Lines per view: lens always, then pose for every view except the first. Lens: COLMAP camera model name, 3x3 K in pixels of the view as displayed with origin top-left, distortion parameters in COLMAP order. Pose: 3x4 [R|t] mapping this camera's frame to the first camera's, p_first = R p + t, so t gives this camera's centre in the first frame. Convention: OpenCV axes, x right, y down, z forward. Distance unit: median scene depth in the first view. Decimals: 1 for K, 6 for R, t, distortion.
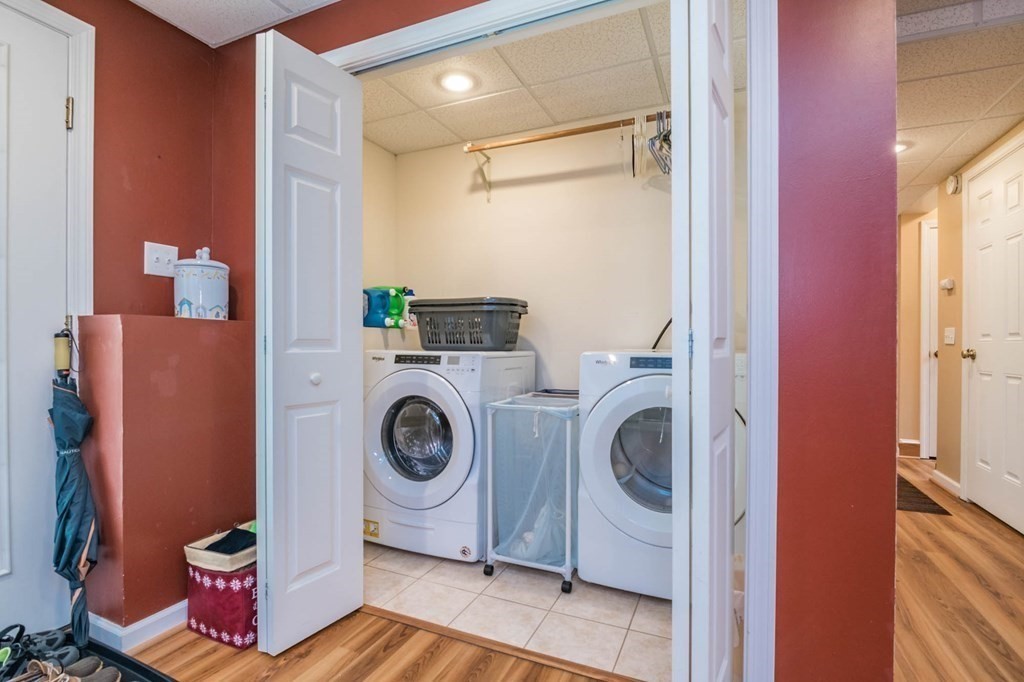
lens RADIAL K [[500.9, 0, 506.9], [0, 500.9, 348.1], [0, 0, 1]] dist [-0.014863, -0.001985]
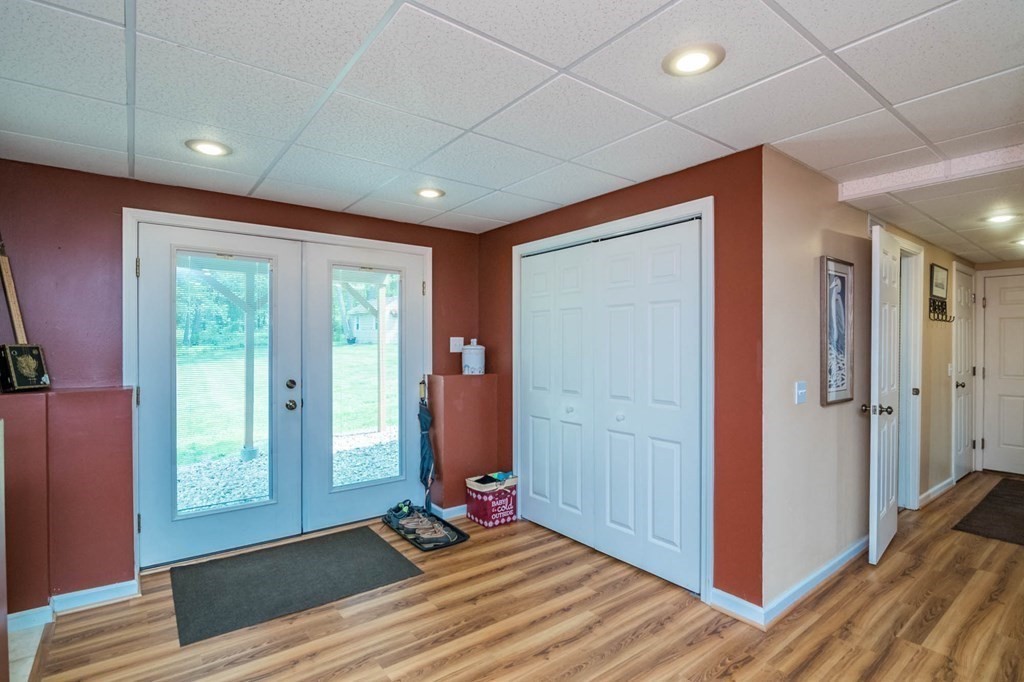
lens RADIAL K [[500.9, 0, 516.8], [0, 500.9, 342.1], [0, 0, 1]] dist [-0.014863, -0.001985]
pose [[0.882365, -0.001220, -0.470564, 0.619967], [0.001885, 0.999998, 0.000941, -0.219447], [0.470562, -0.001717, 0.882365, -0.888390]]
